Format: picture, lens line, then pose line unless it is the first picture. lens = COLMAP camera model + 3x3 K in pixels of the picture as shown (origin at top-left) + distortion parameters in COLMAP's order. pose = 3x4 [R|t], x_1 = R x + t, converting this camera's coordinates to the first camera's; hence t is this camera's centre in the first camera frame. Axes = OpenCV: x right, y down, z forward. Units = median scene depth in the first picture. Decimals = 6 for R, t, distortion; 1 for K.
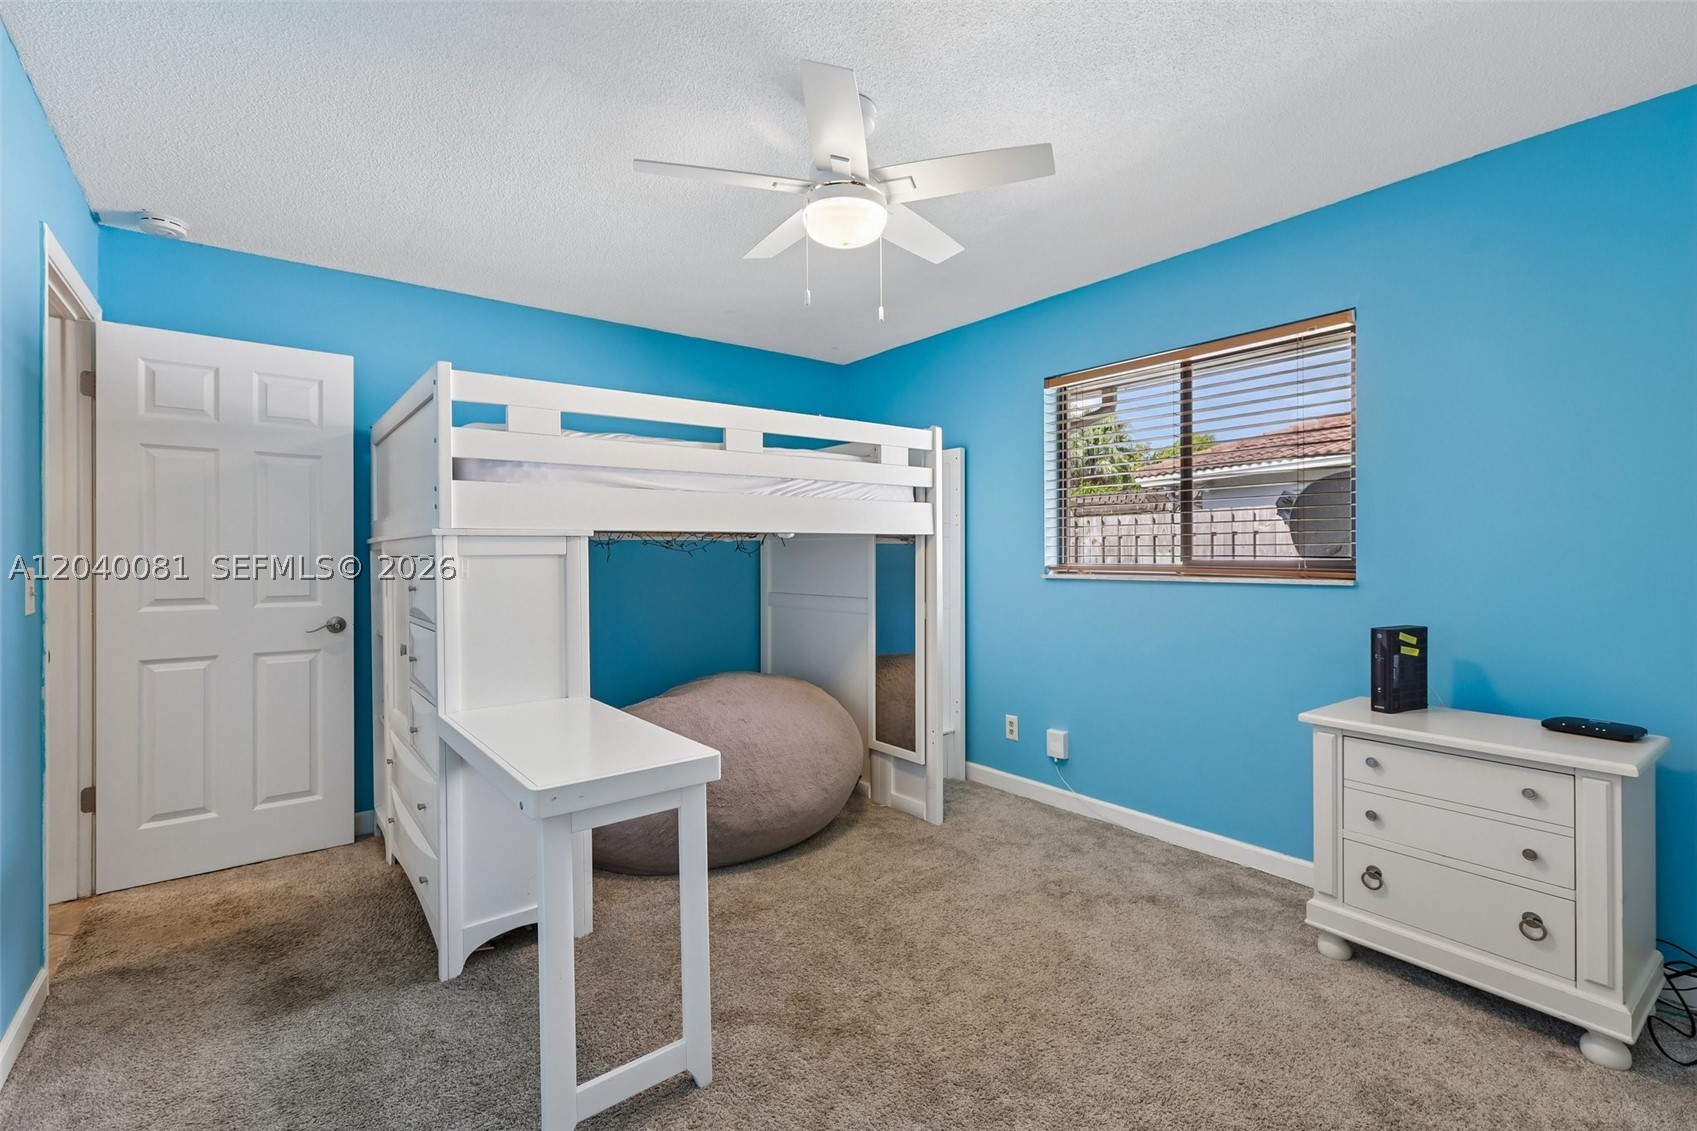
lens RADIAL K [[766.4, 0, 836.7], [0, 766.4, 556.1], [0, 0, 1]] dist [-0.004793, 0.002417]
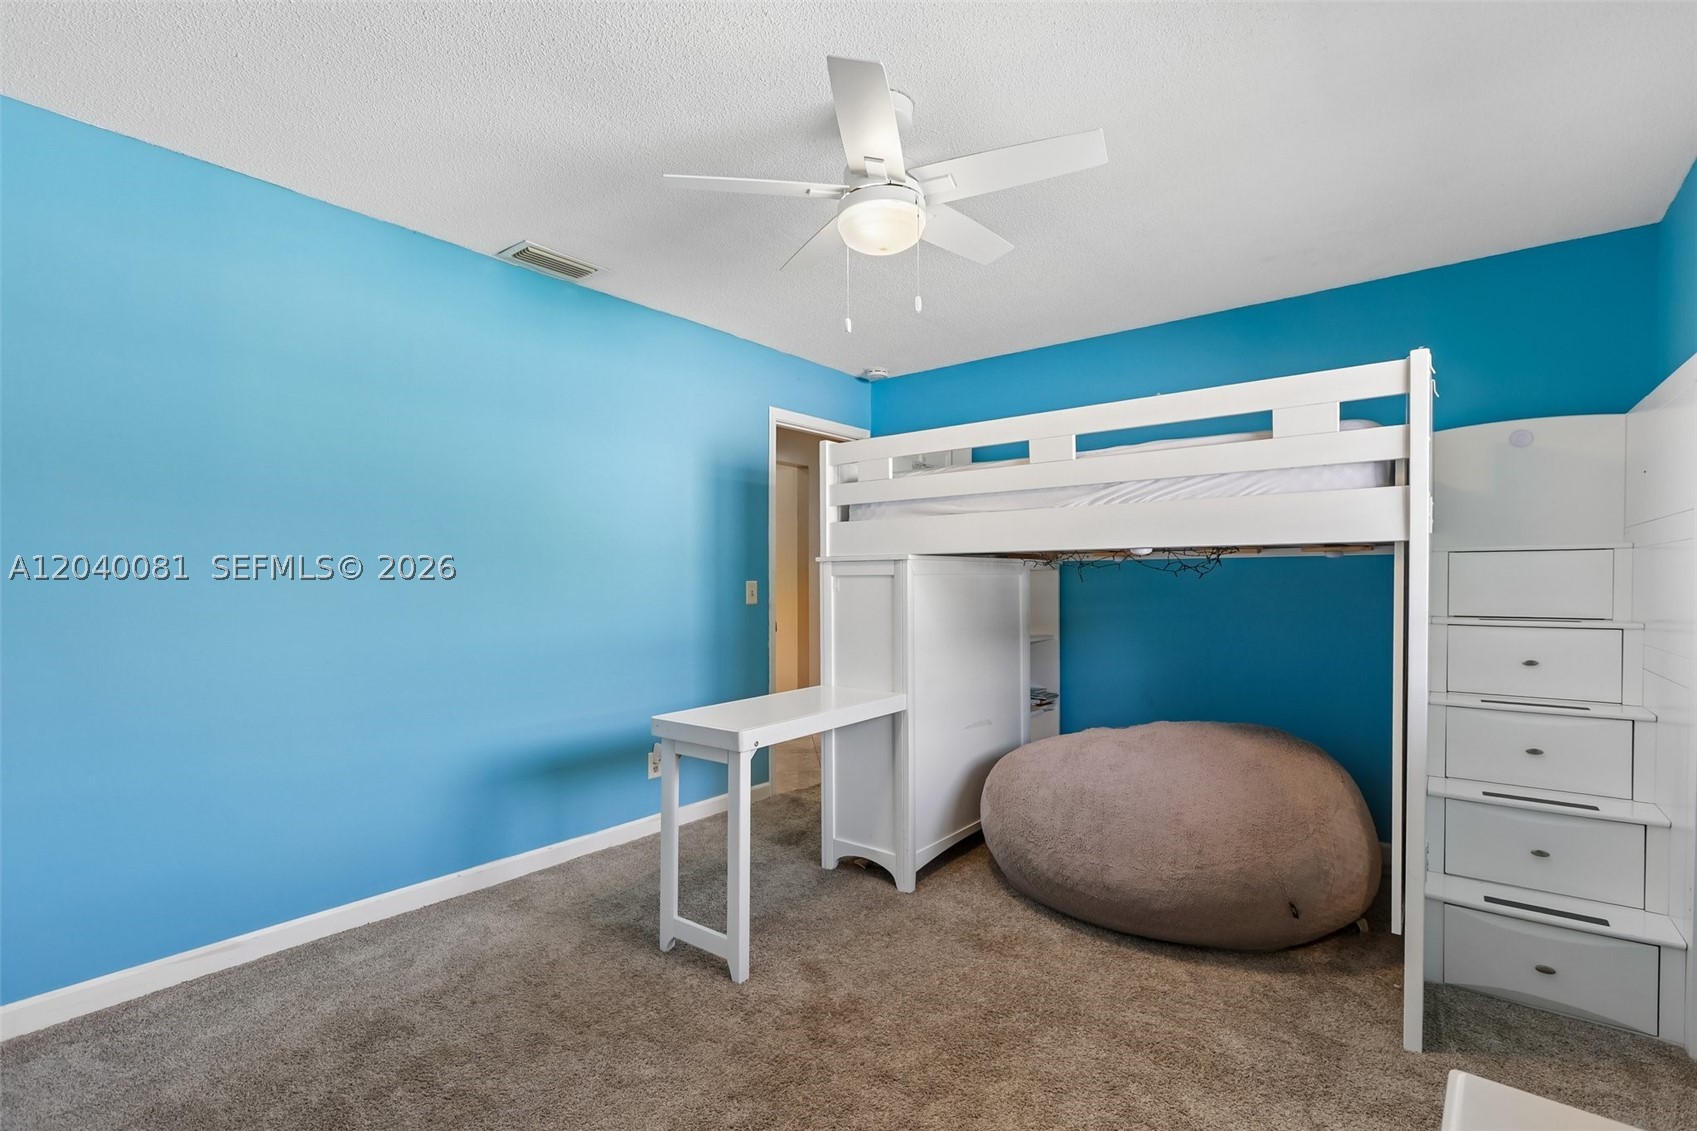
lens RADIAL K [[766.4, 0, 832.8], [0, 766.4, 577.8], [0, 0, 1]] dist [-0.004793, 0.002417]
pose [[0.222083, 0.008658, -0.974989, 0.707087], [0.002108, 0.999954, 0.009360, -0.007820], [0.975025, -0.004134, 0.222055, 0.545277]]
